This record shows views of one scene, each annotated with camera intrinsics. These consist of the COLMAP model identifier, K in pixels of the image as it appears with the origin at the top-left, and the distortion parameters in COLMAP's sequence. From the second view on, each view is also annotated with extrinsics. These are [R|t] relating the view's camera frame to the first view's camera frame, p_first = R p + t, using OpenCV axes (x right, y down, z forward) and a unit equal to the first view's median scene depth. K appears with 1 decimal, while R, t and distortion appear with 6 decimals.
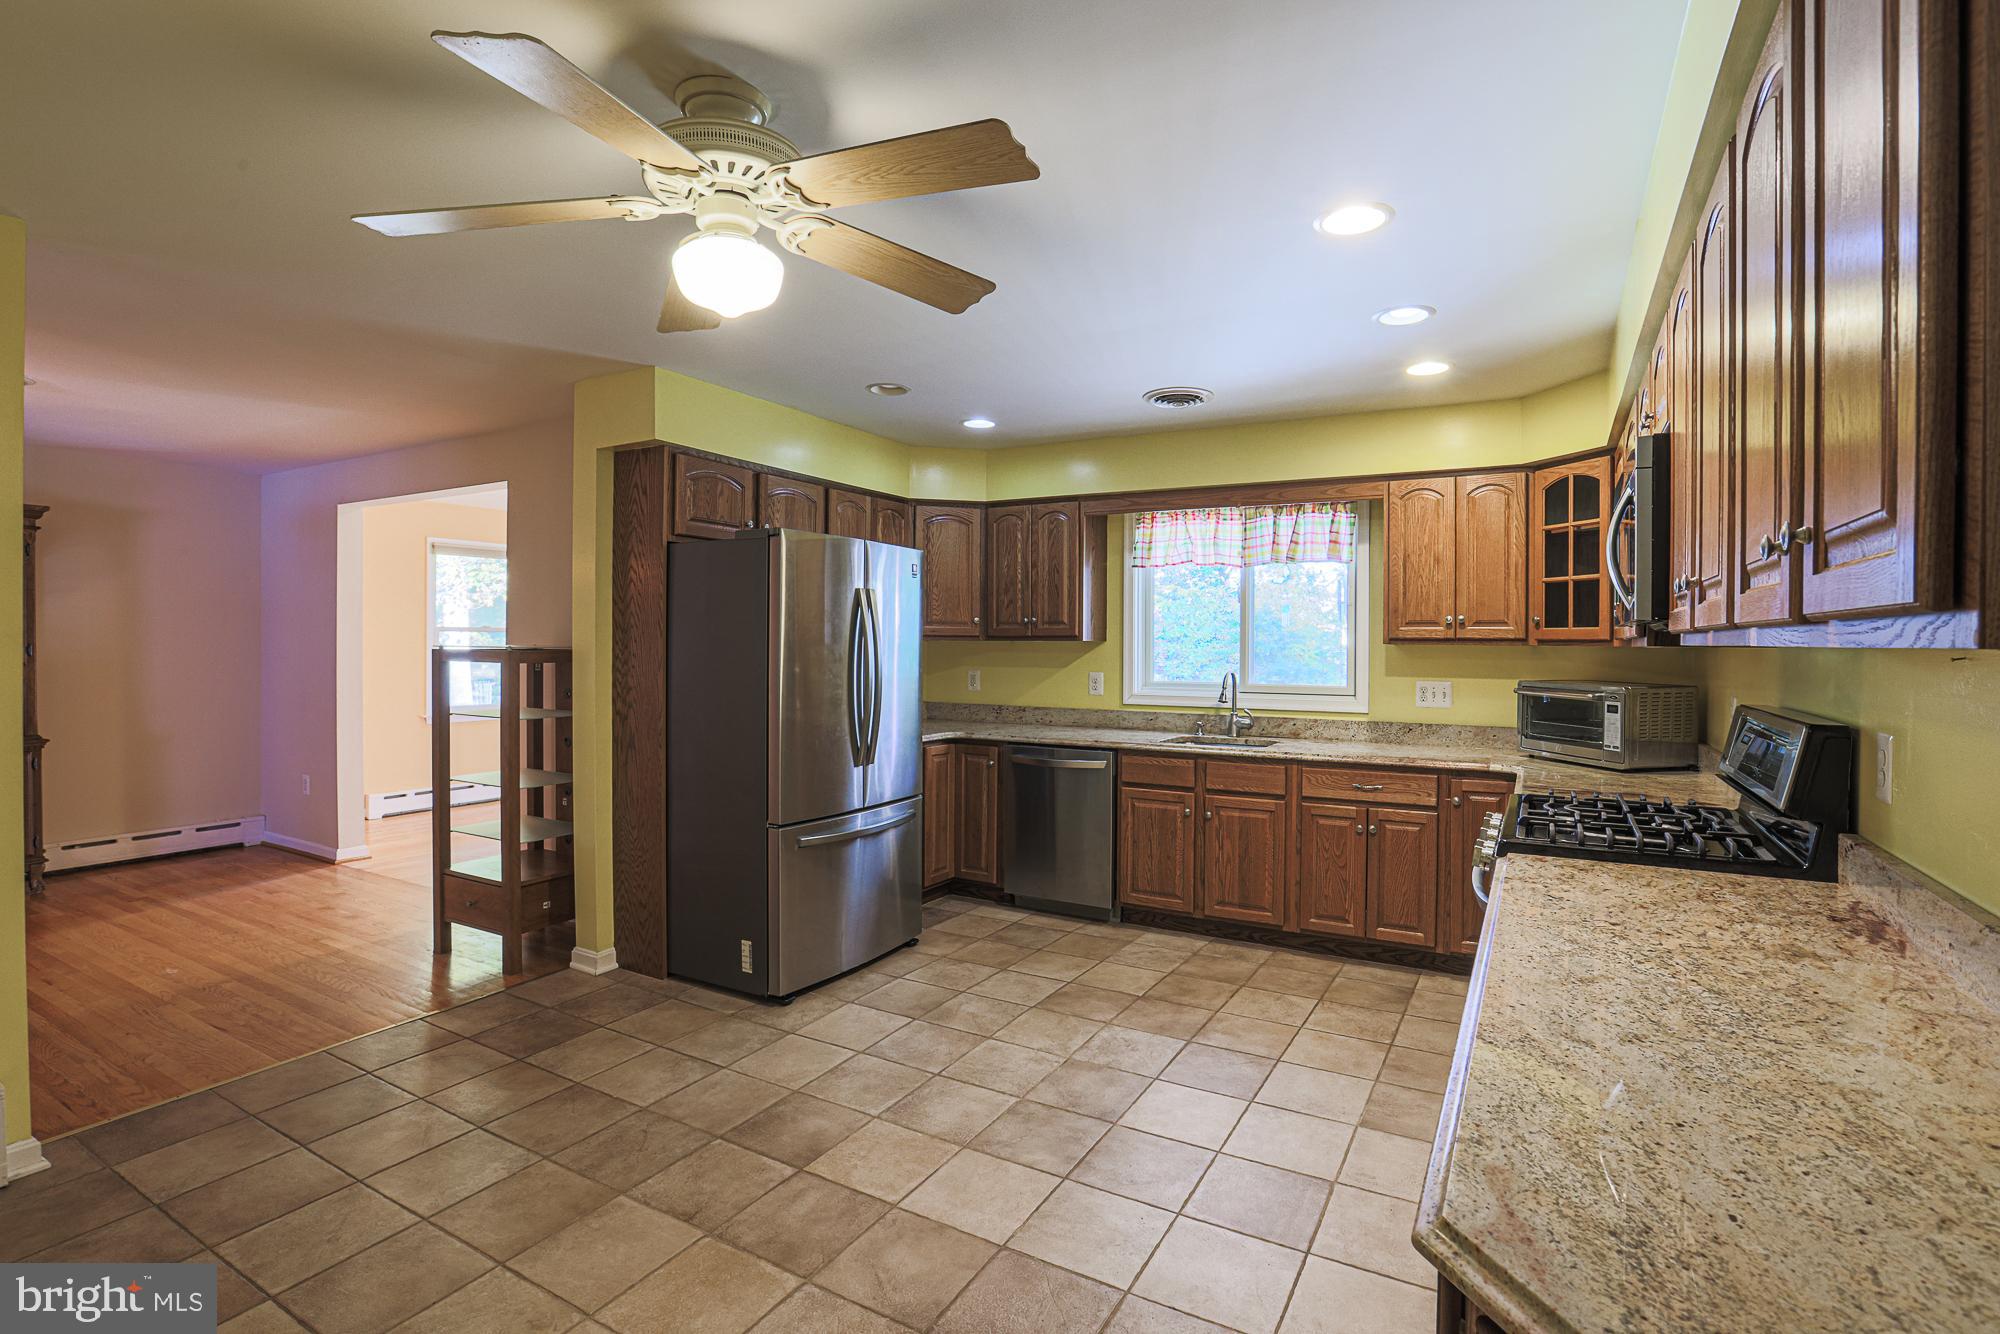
lens RADIAL K [[928.7, 0, 1054.5], [0, 928.7, 651.7], [0, 0, 1]] dist [-0.058059, 0.000883]
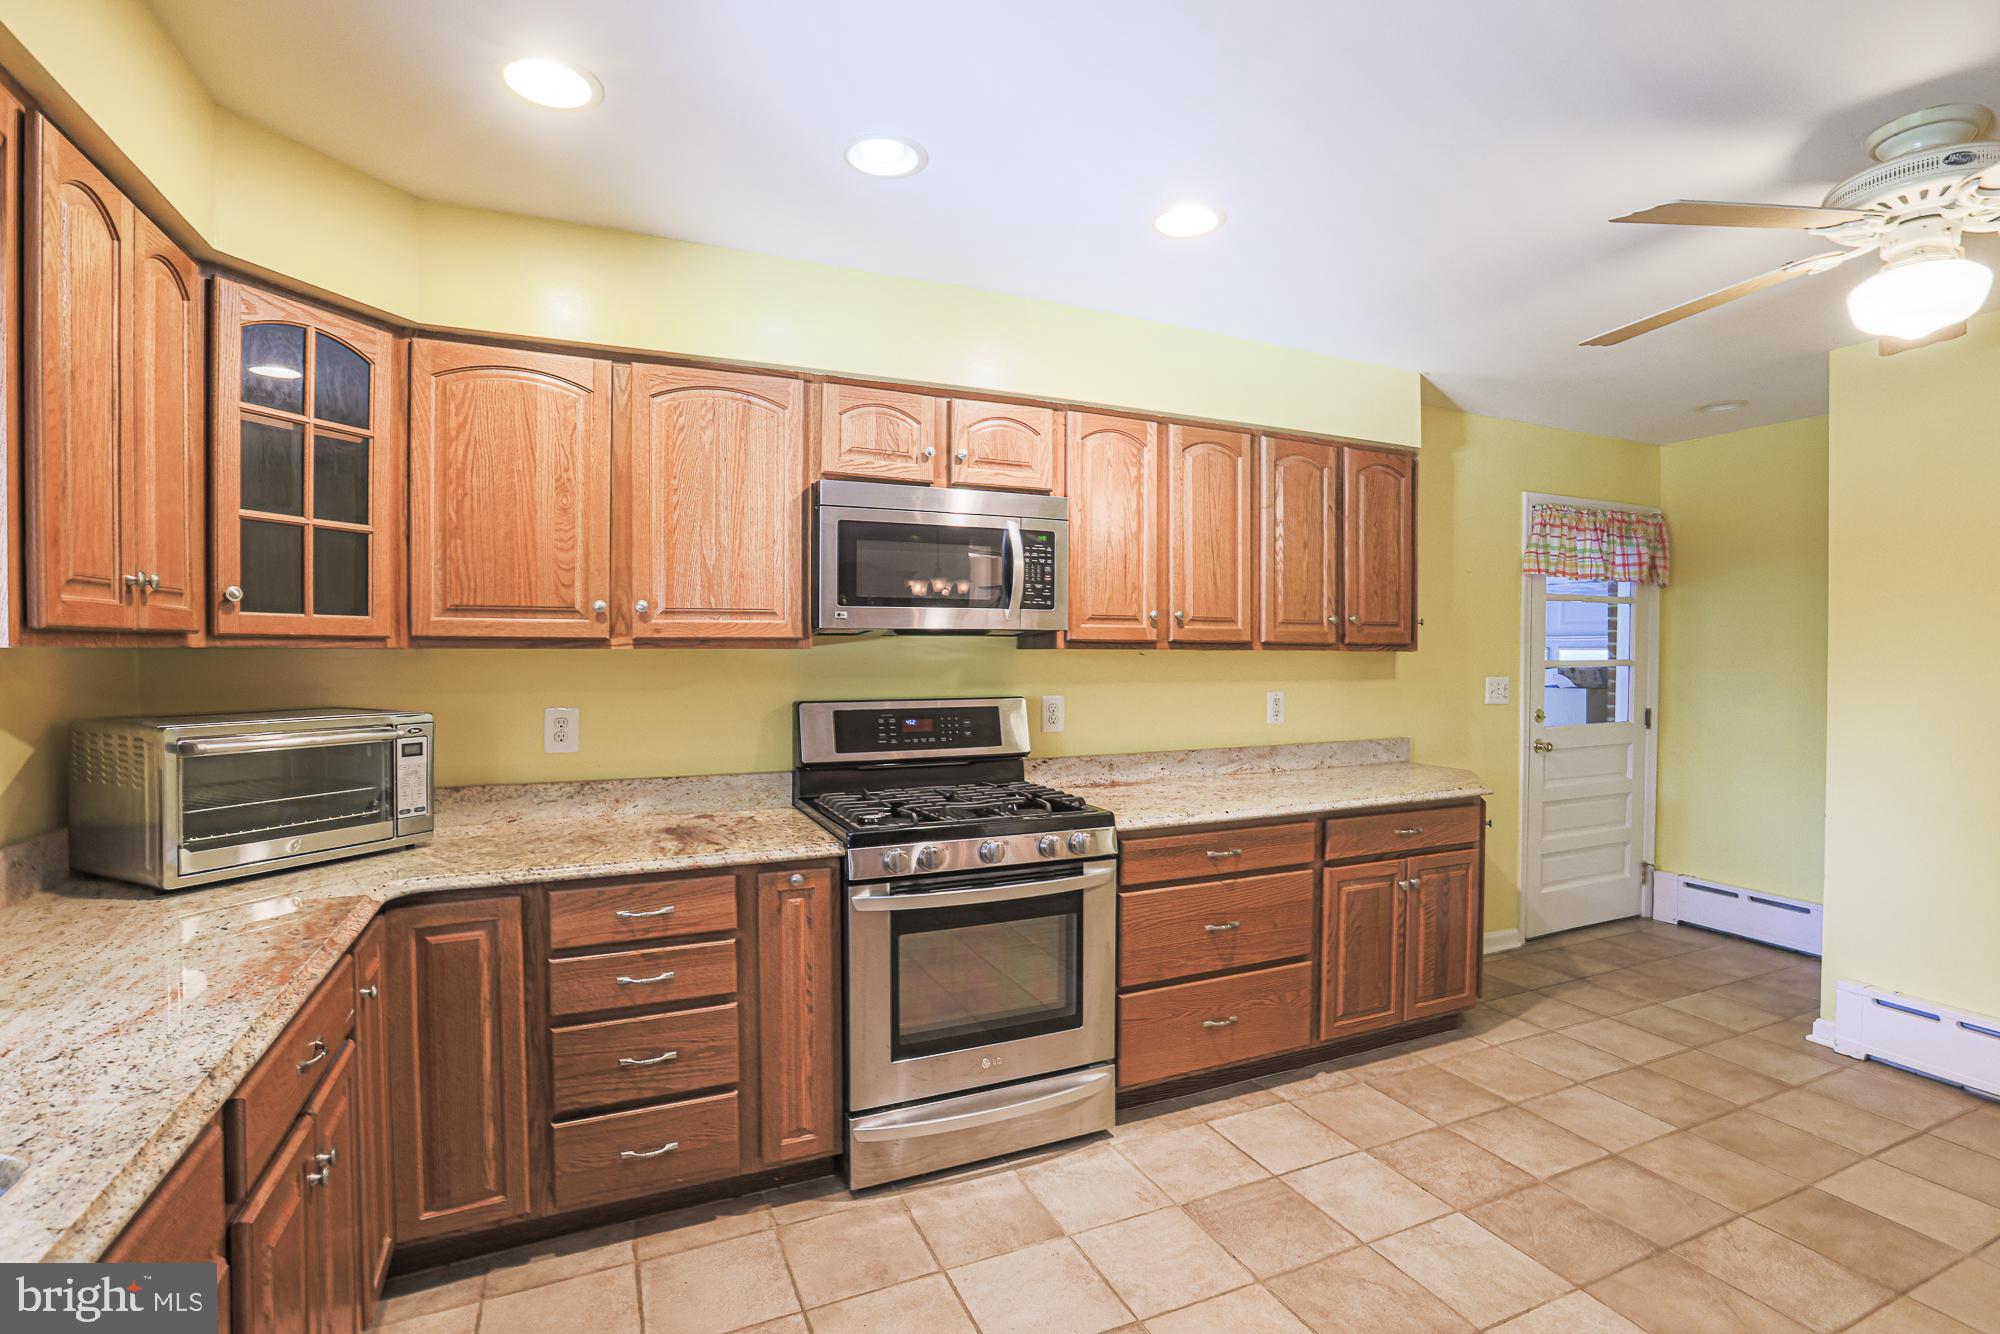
lens RADIAL K [[938.5, 0, 1015.2], [0, 938.5, 658.5], [0, 0, 1]] dist [-0.067396, 0.032517]
pose [[-0.790842, -0.014055, 0.611859, -0.088252], [-0.000105, 0.999739, 0.022828, -0.012452], [-0.612020, 0.017989, -0.790637, 1.147103]]
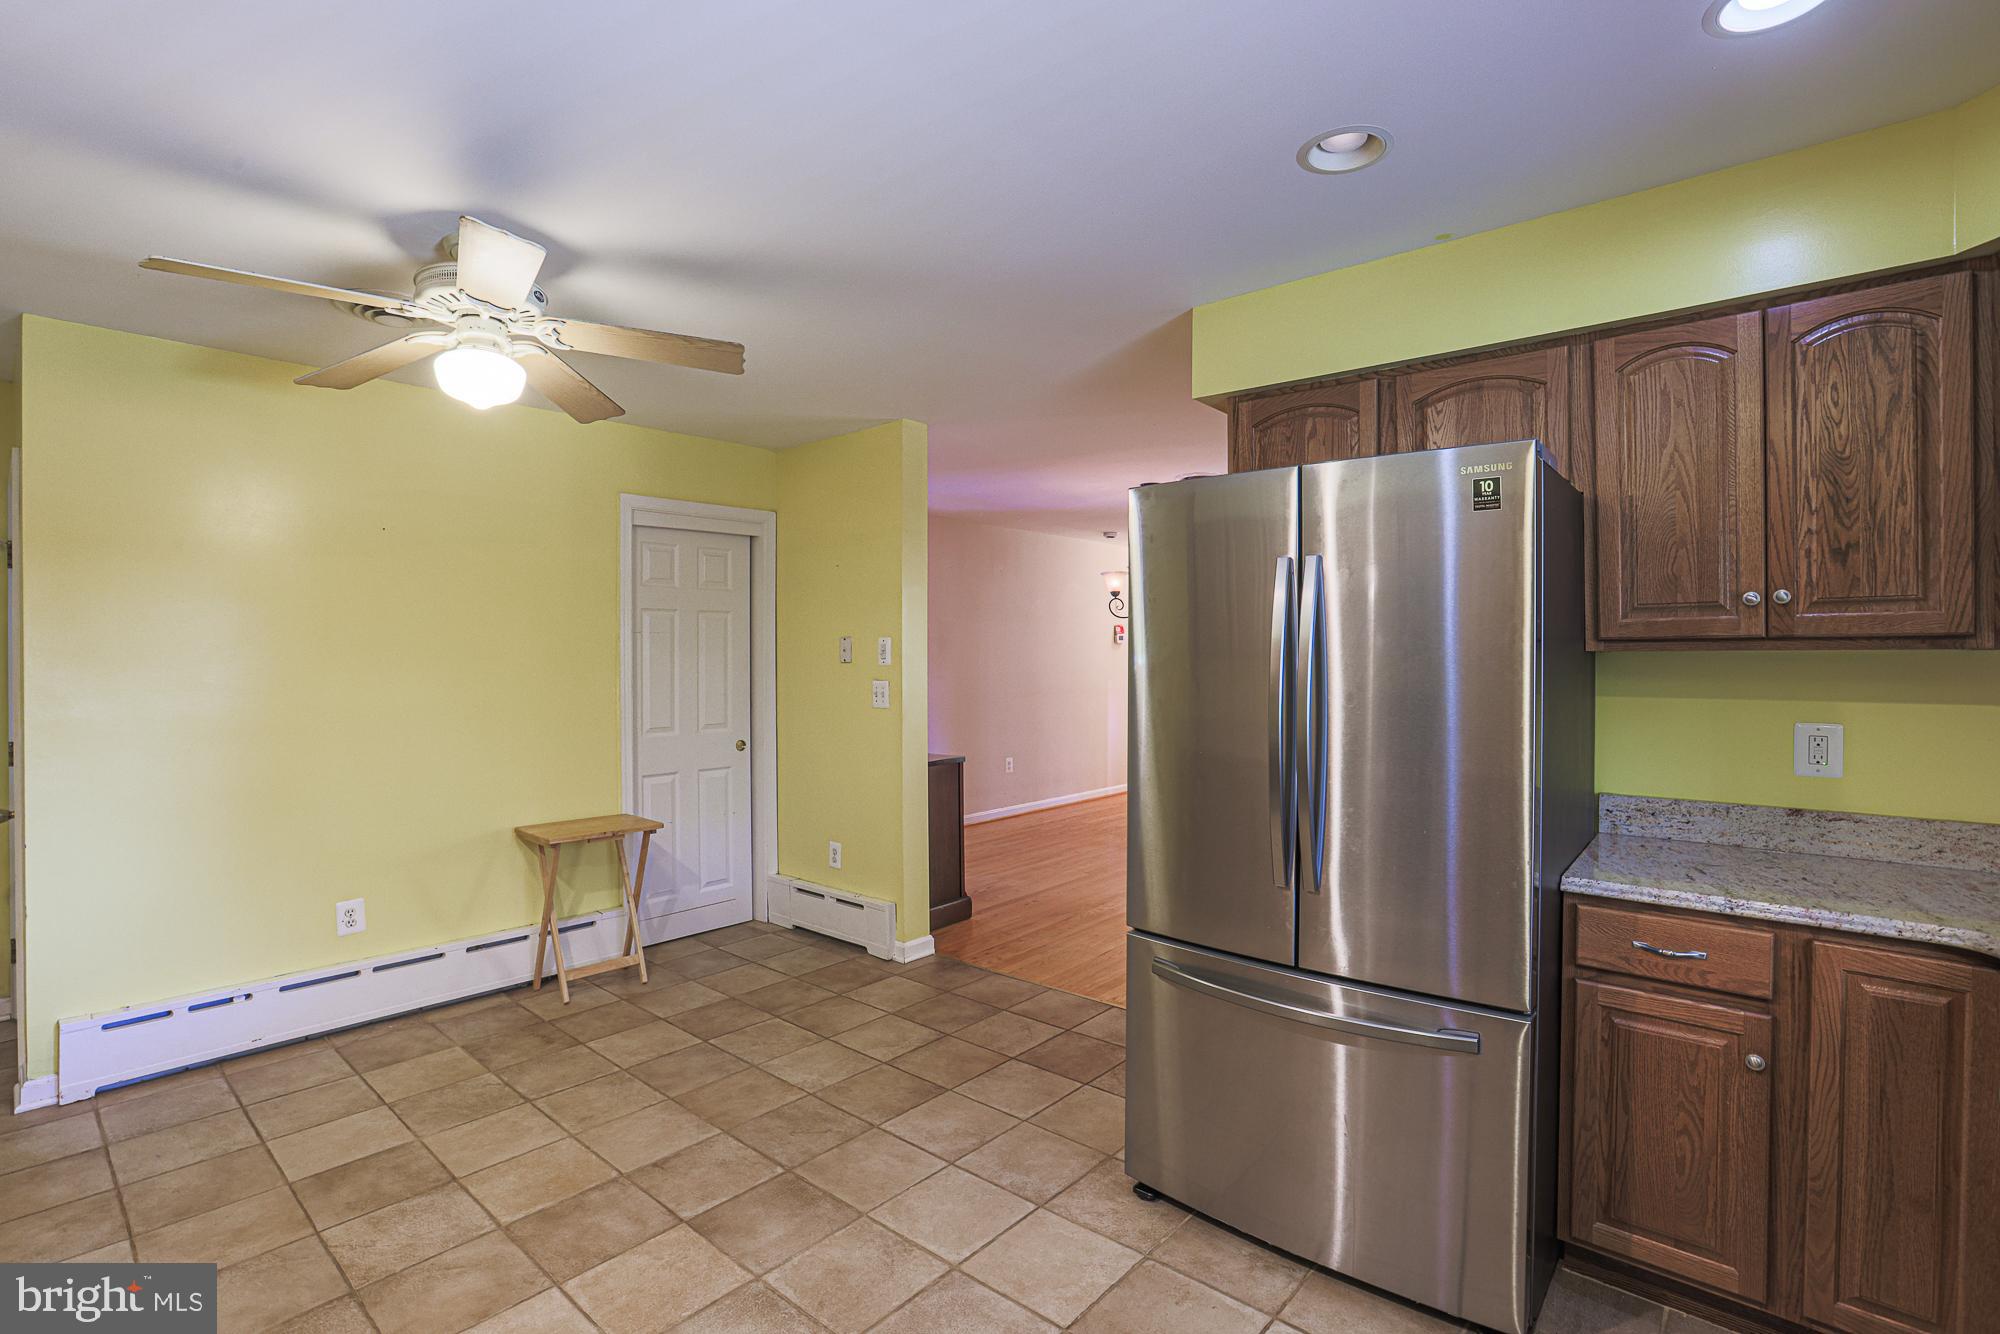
lens RADIAL K [[919.6, 0, 1007.6], [0, 919.6, 626.3], [0, 0, 1]] dist [-0.025425, 0.000660]
pose [[-0.222135, -0.032968, -0.974458, 0.365972], [-0.013579, 0.999436, -0.030718, -0.014848], [0.974921, 0.006409, -0.222458, 0.958917]]
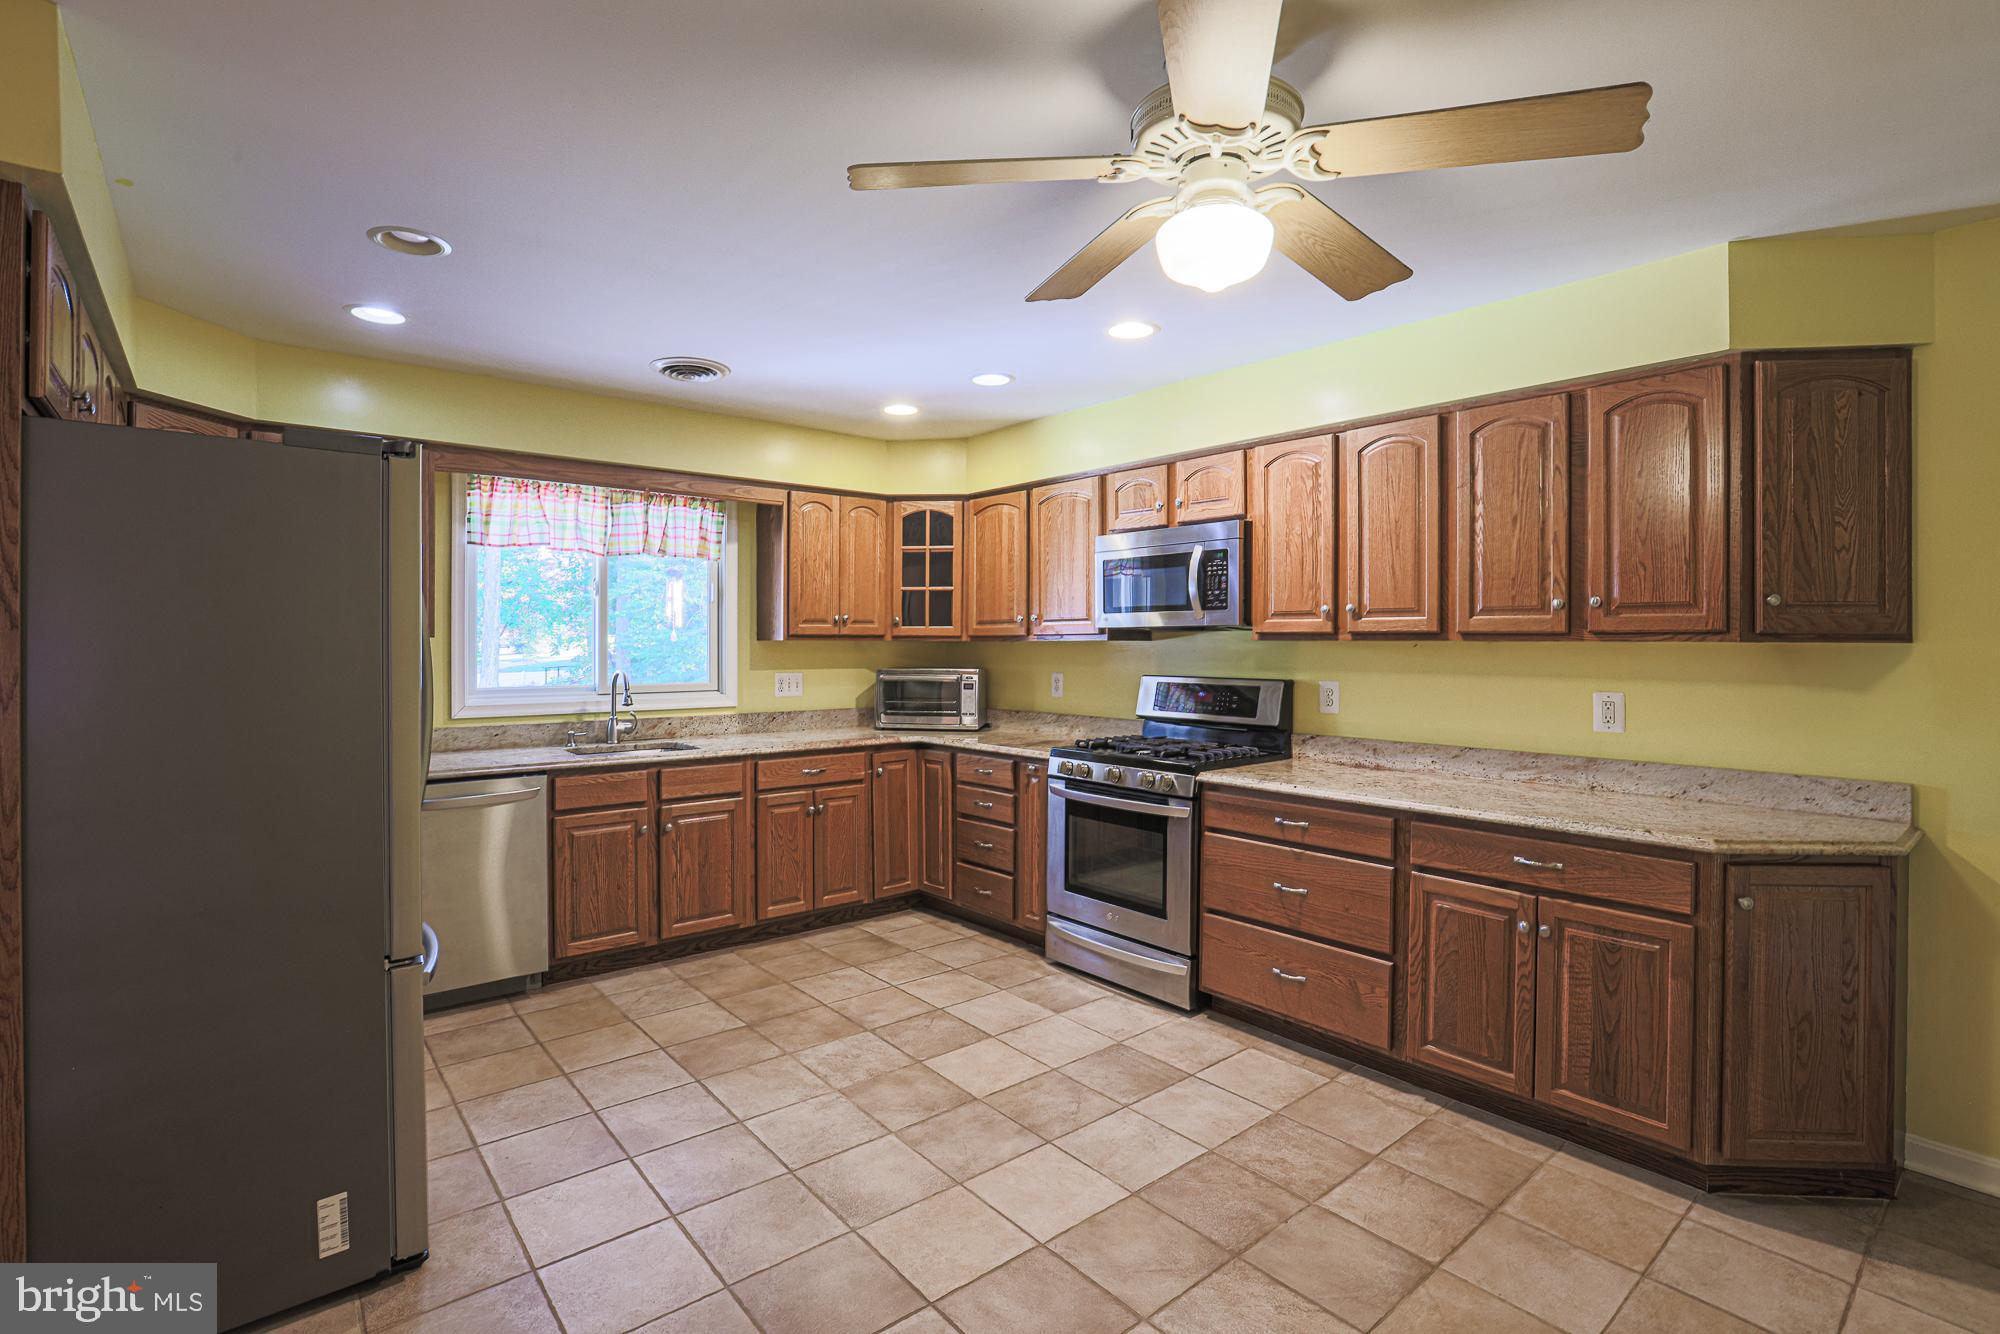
lens RADIAL K [[930.4, 0, 982.7], [0, 930.4, 646.7], [0, 0, 1]] dist [-0.038492, 0.013522]
pose [[0.386731, -0.011308, 0.922123, -0.621861], [0.011526, 0.999906, 0.007428, -0.006344], [-0.922121, 0.007756, 0.386825, 0.402477]]
